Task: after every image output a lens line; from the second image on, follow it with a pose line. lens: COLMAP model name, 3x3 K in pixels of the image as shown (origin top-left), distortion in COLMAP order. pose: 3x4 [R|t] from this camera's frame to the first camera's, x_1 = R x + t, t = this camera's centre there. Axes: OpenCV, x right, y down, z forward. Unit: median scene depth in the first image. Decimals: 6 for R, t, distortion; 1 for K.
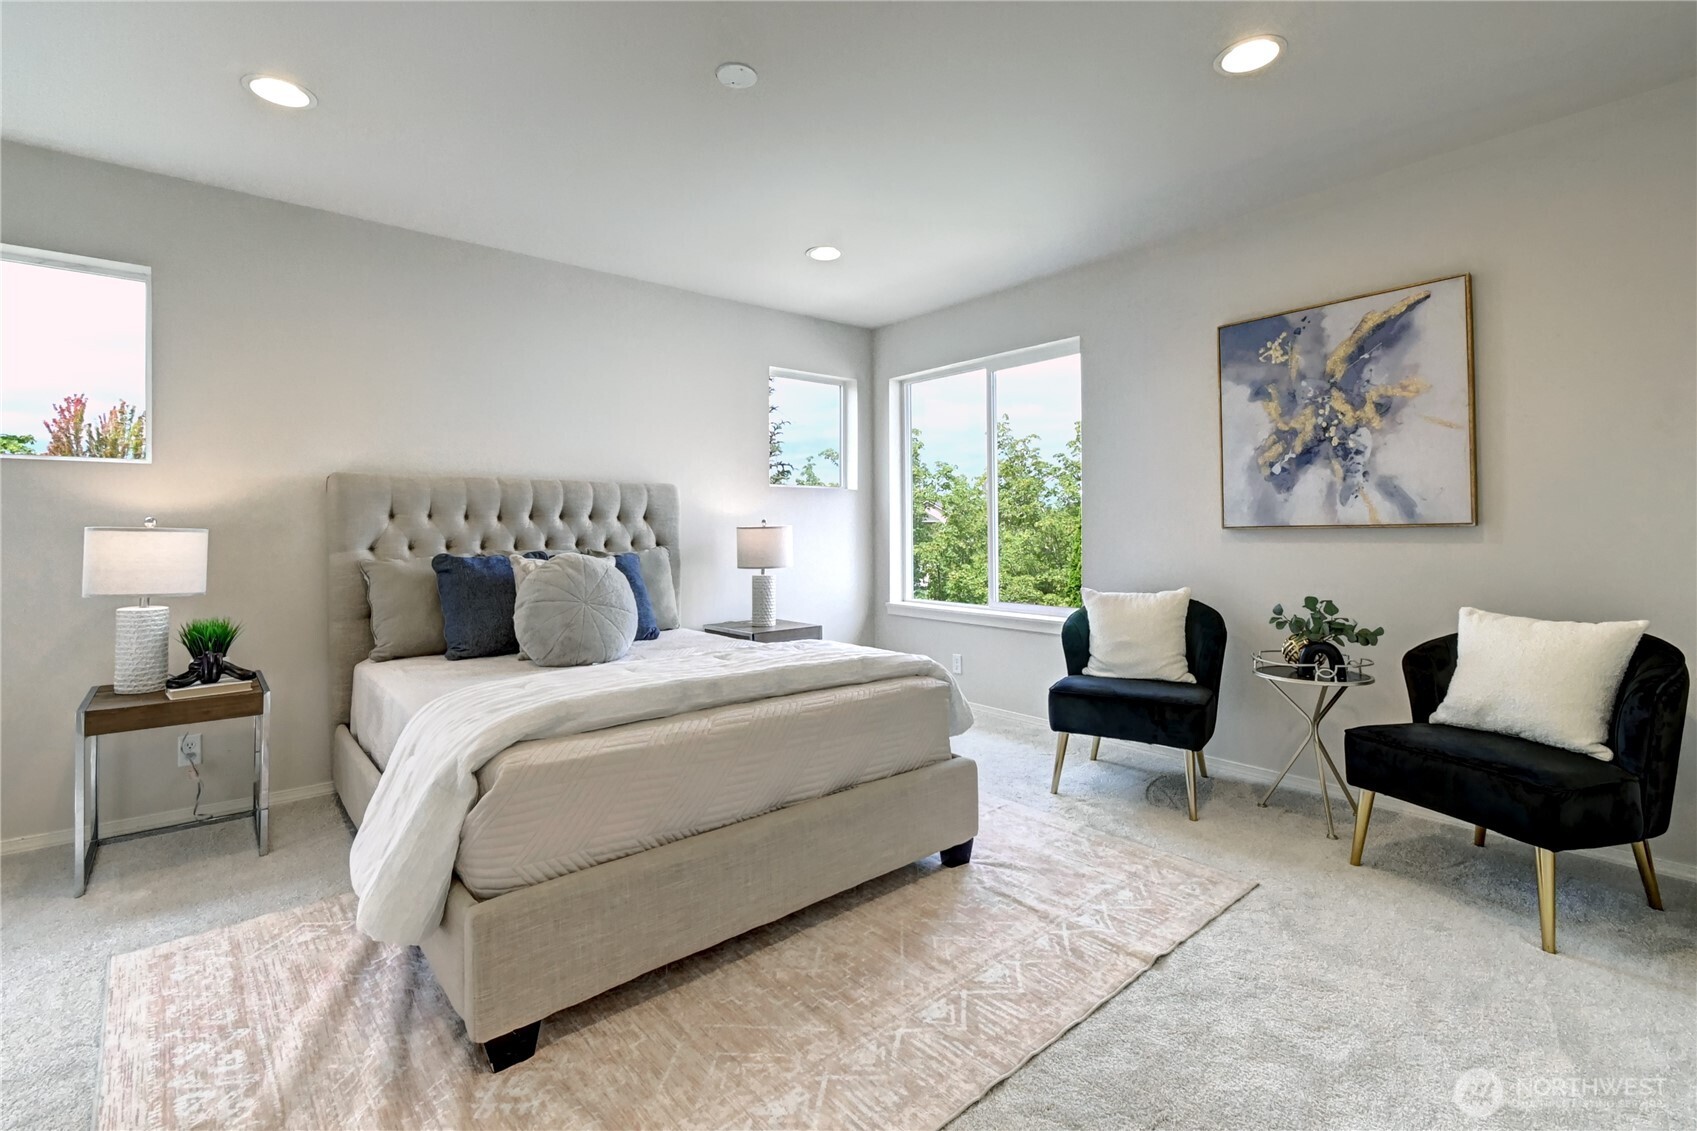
lens RADIAL K [[756.8, 0, 847.5], [0, 756.8, 522.0], [0, 0, 1]] dist [0.003894, 0.000388]
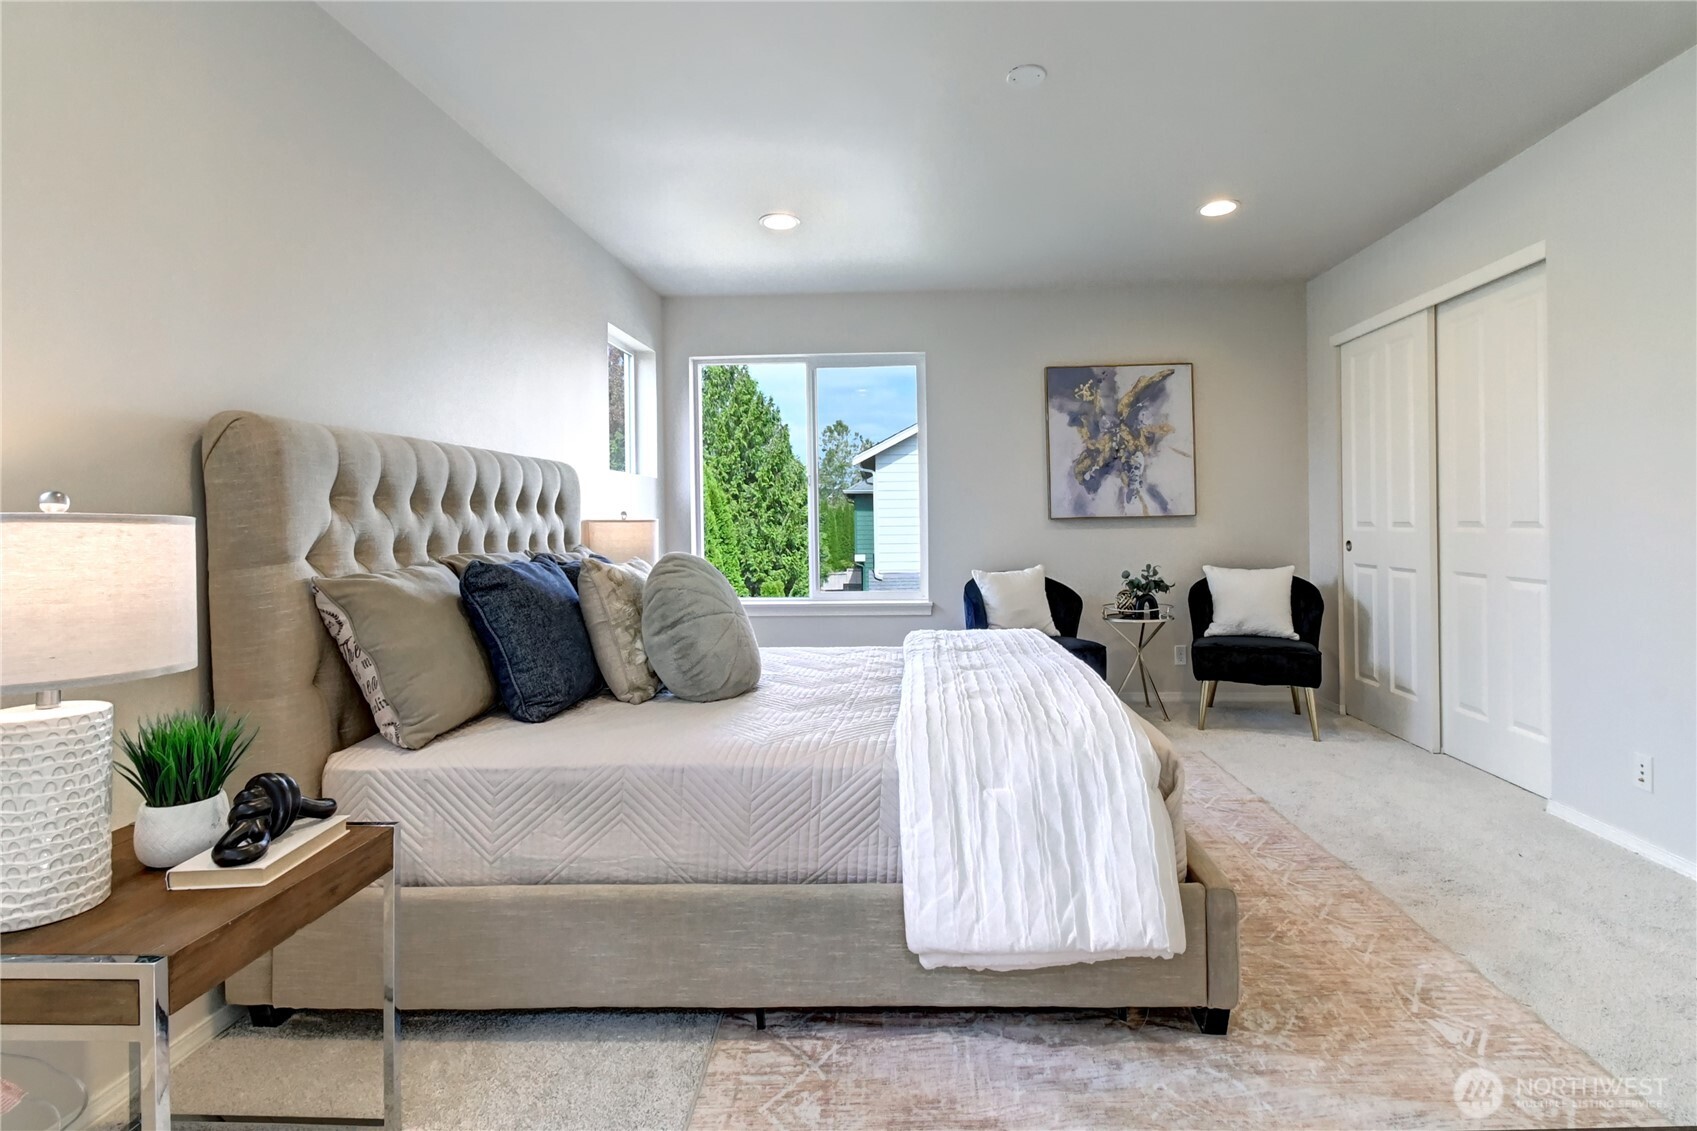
lens RADIAL K [[779.5, 0, 911.4], [0, 779.5, 520.0], [0, 0, 1]] dist [-0.001953, -0.000155]
pose [[0.661538, -0.001412, 0.749910, -0.792178], [0.001872, 0.999998, 0.000231, 0.010258], [-0.749909, 0.001251, 0.661540, 0.316943]]
